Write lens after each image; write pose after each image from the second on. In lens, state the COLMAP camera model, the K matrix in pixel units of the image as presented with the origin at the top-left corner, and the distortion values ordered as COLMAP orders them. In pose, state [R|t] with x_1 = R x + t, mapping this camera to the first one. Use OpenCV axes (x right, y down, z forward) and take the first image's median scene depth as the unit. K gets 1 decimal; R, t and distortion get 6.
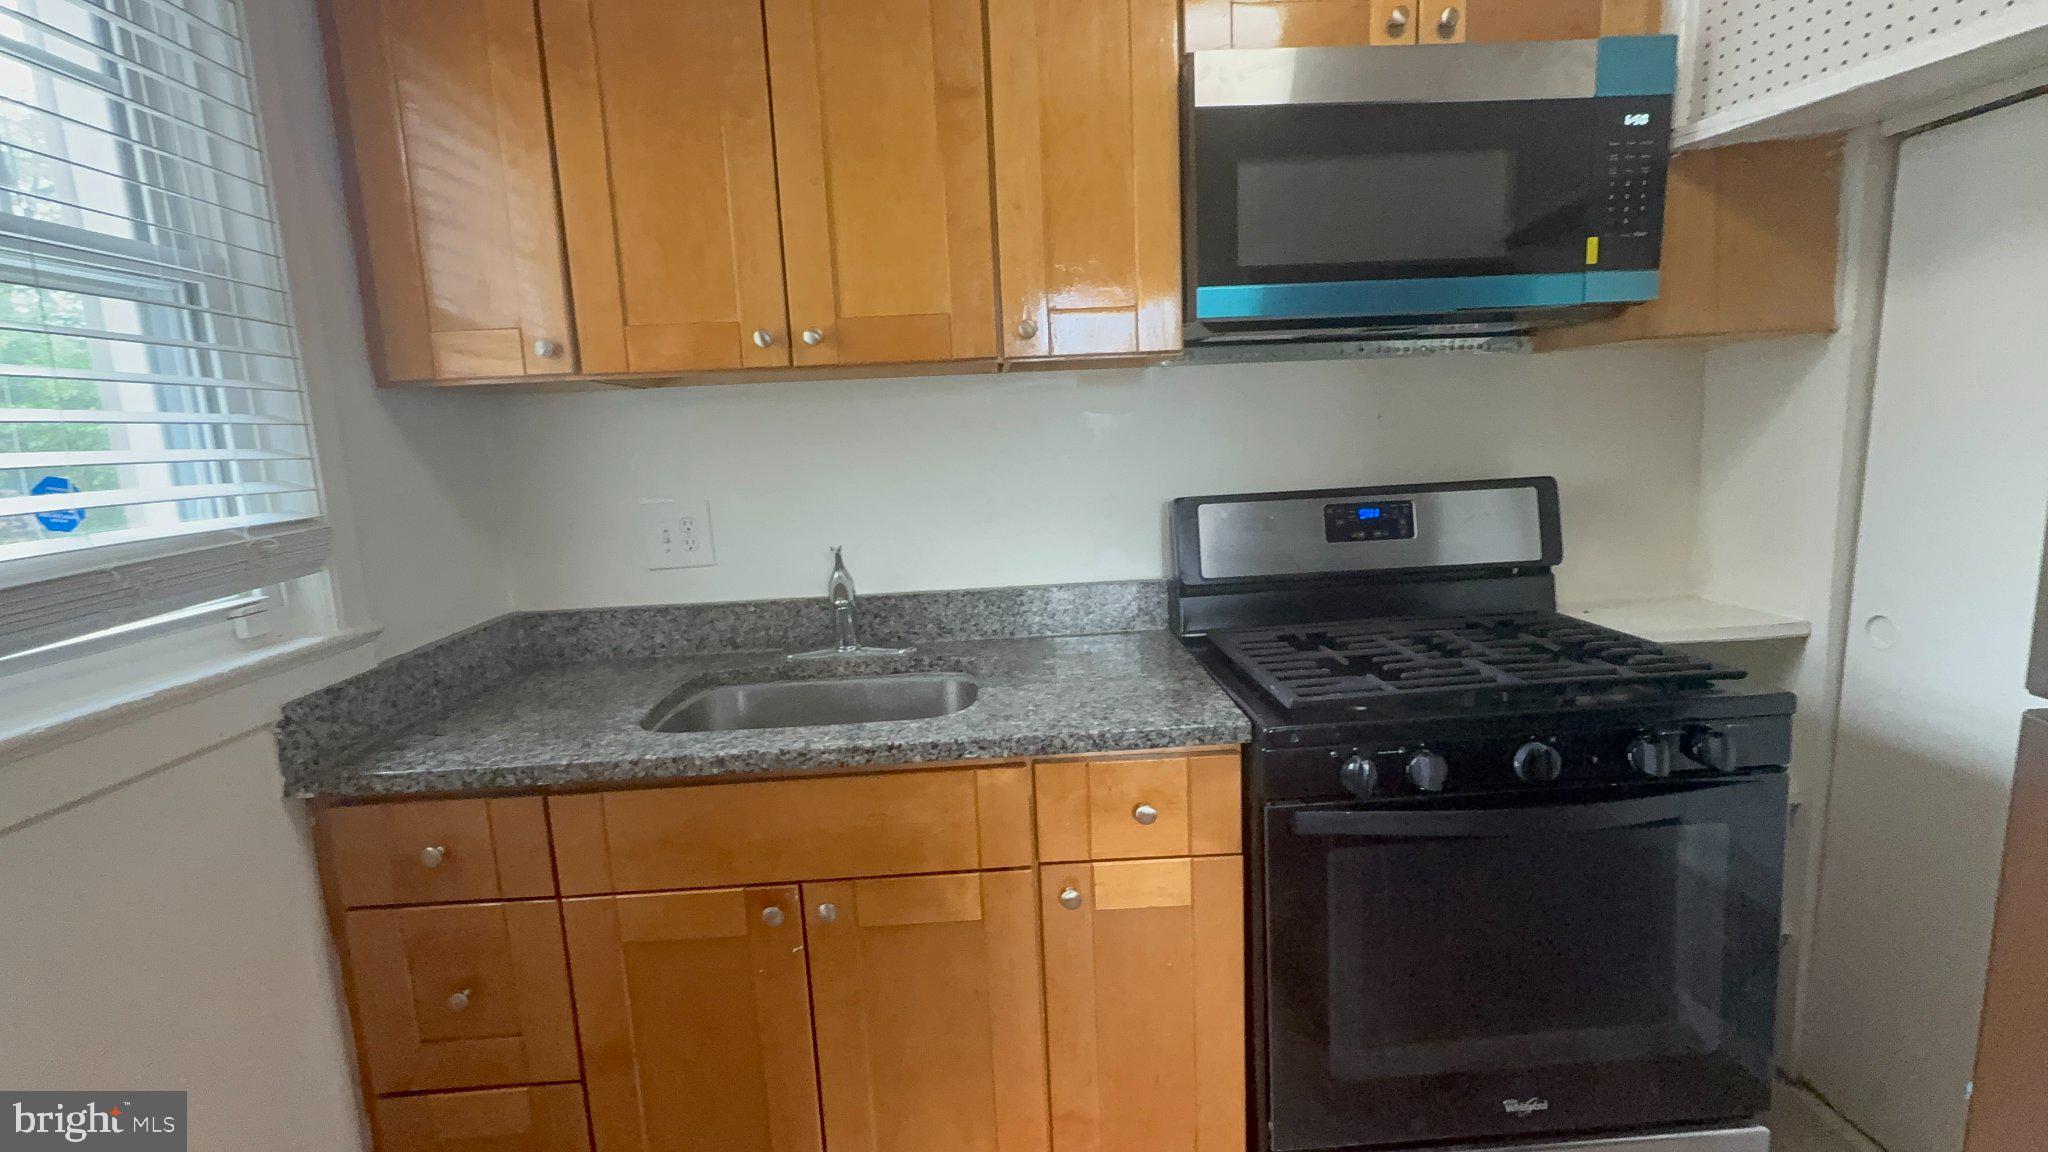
lens RADIAL K [[930.0, 0, 1024.0], [0, 930.0, 576.0], [0, 0, 1]] dist [-0.000815, -0.000534]
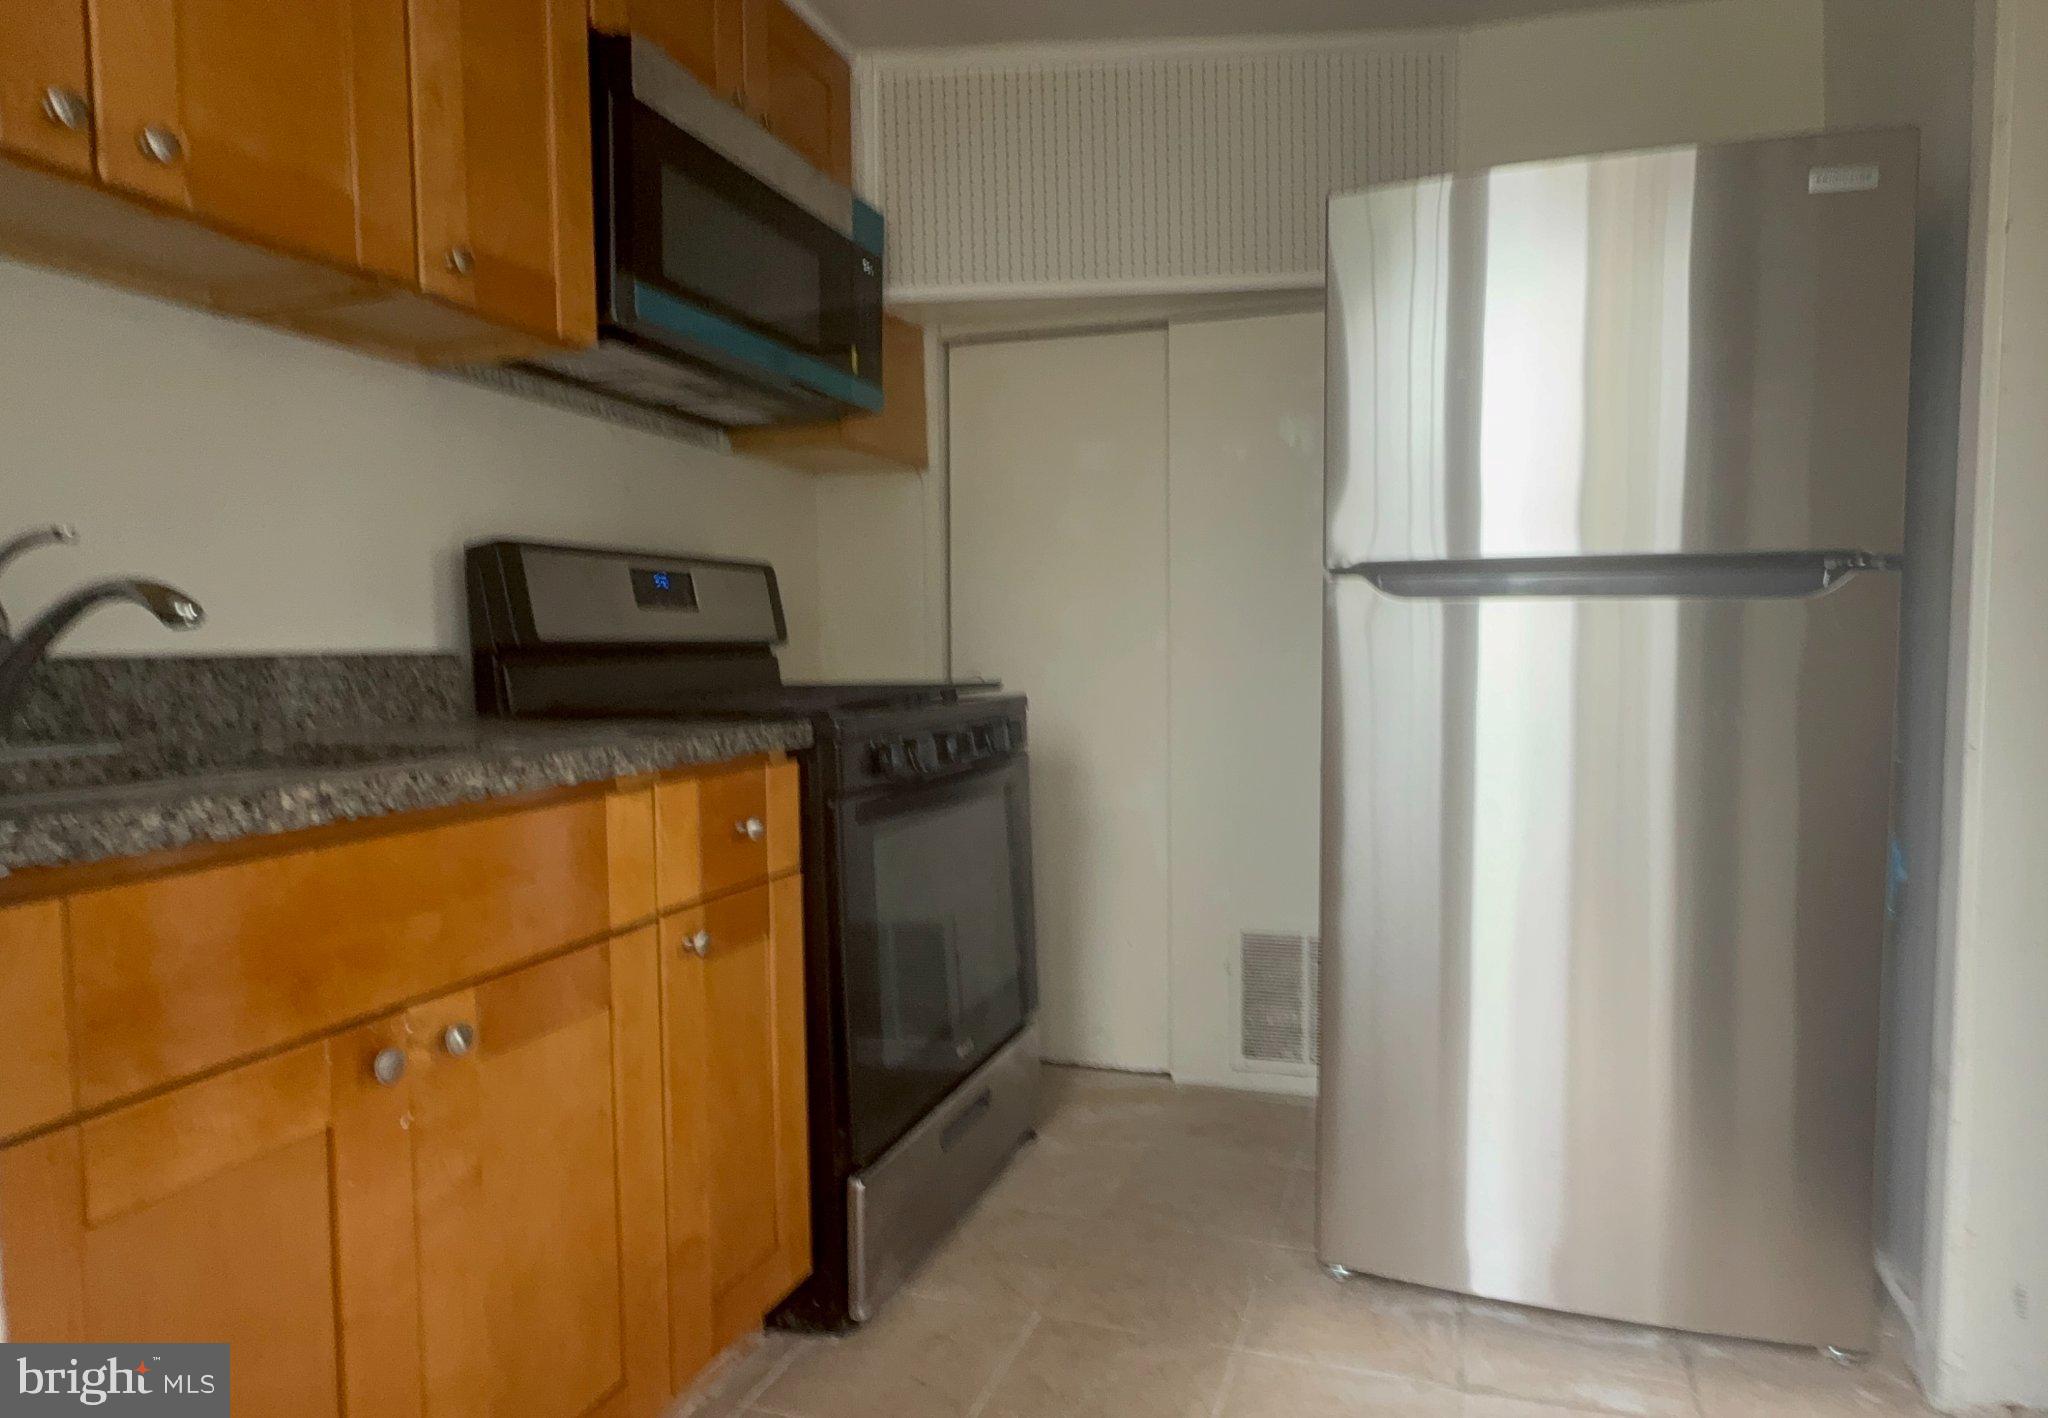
lens RADIAL K [[1182.9, 0, 1126.8], [0, 1182.9, 711.5], [0, 0, 1]] dist [0.001771, -0.001435]
pose [[0.313102, -0.009853, 0.949668, -0.620927], [0.140564, 0.989414, -0.036078, 0.172687], [-0.939260, 0.144786, 0.311173, 0.210067]]
